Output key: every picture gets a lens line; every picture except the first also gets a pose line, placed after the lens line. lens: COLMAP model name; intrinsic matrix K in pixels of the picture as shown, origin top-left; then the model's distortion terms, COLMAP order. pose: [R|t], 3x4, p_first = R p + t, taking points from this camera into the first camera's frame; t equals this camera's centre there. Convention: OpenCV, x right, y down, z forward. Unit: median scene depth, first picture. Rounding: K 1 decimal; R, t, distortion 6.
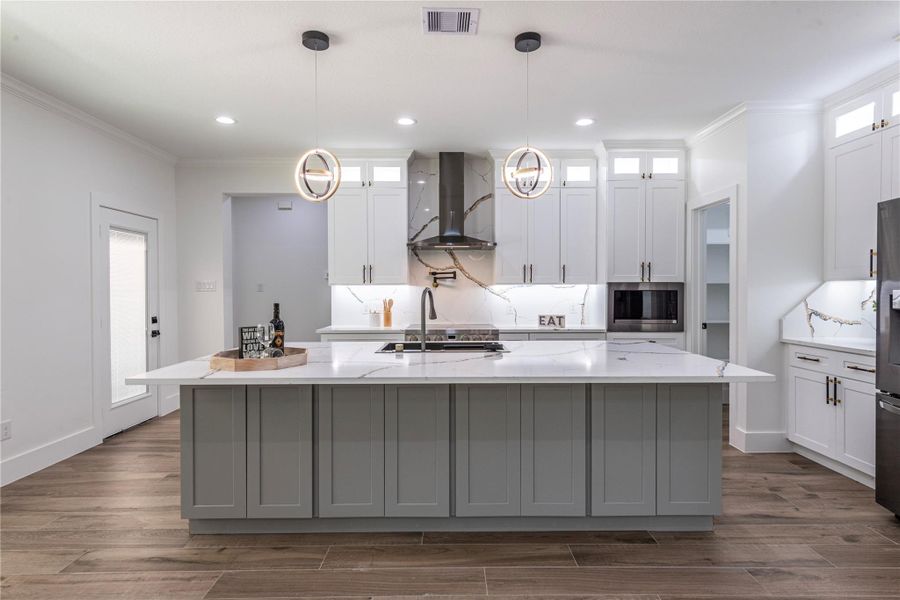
lens RADIAL K [[484.8, 0, 448.8], [0, 484.8, 294.9], [0, 0, 1]] dist [0.015306, -0.006508]
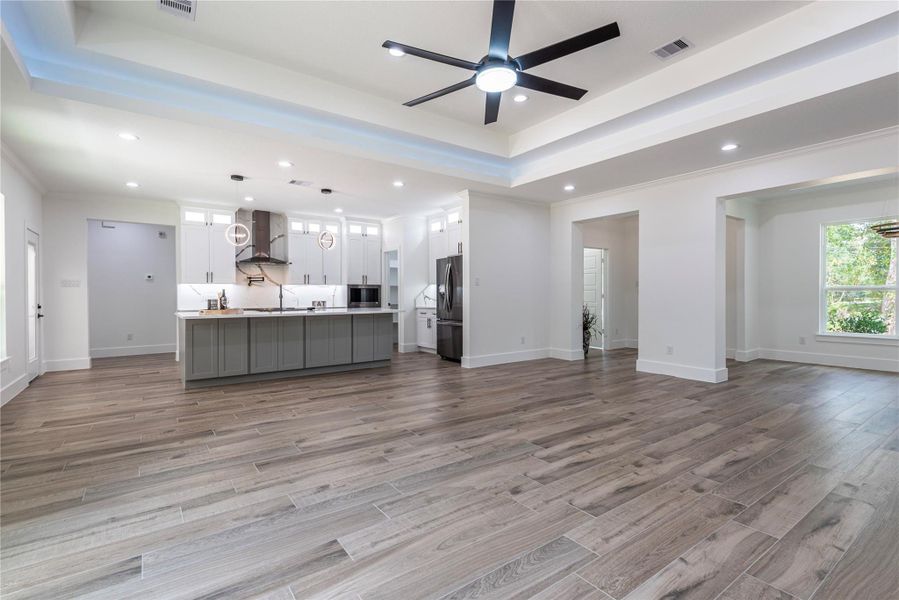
lens RADIAL K [[433.6, 0, 453.6], [0, 433.6, 299.9], [0, 0, 1]] dist [0.010497, -0.002222]
pose [[0.813739, -0.006078, 0.581198, -0.363554], [0.005563, 0.999981, 0.002669, 0.036987], [-0.581203, 0.001061, 0.813758, -0.738432]]
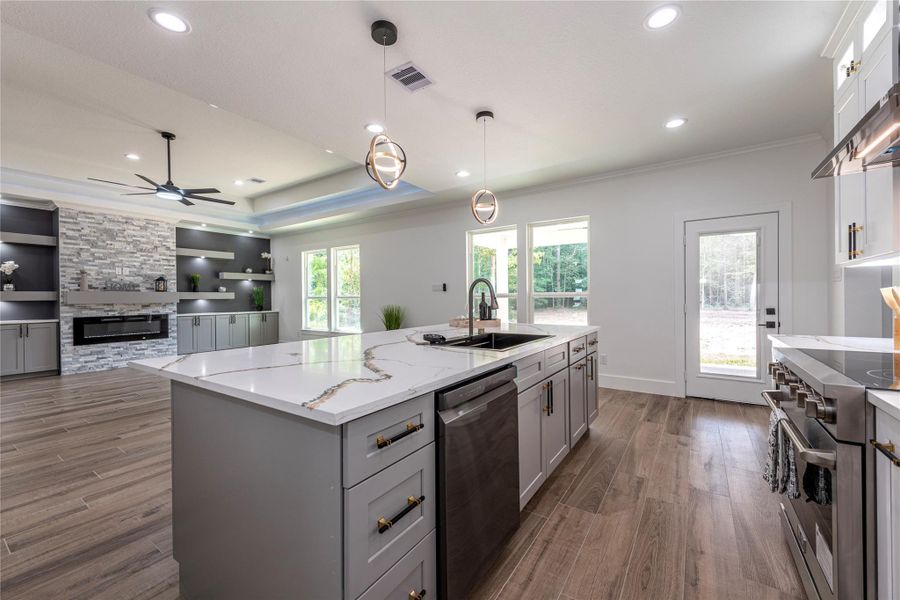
lens RADIAL K [[362.3, 0, 453.2], [0, 362.3, 298.6], [0, 0, 1]] dist [0.007791, -0.000988]
pose [[-0.562174, 0.011934, -0.826933, 0.404214], [0.004739, 0.999926, 0.011209, 0.012888], [0.827006, 0.002382, -0.562188, 0.877781]]
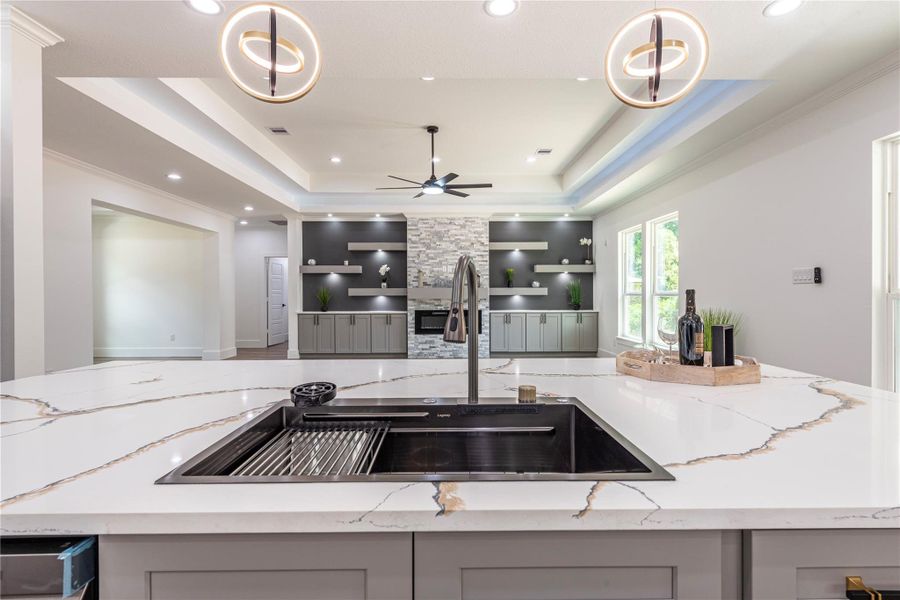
lens RADIAL K [[434.1, 0, 454.2], [0, 434.1, 298.8], [0, 0, 1]] dist [0.010497, -0.002222]
pose [[-0.999938, 0.007503, -0.008205, -0.024340], [0.007346, 0.999791, 0.019077, 0.007767], [0.008346, 0.019016, -0.999784, 0.845595]]
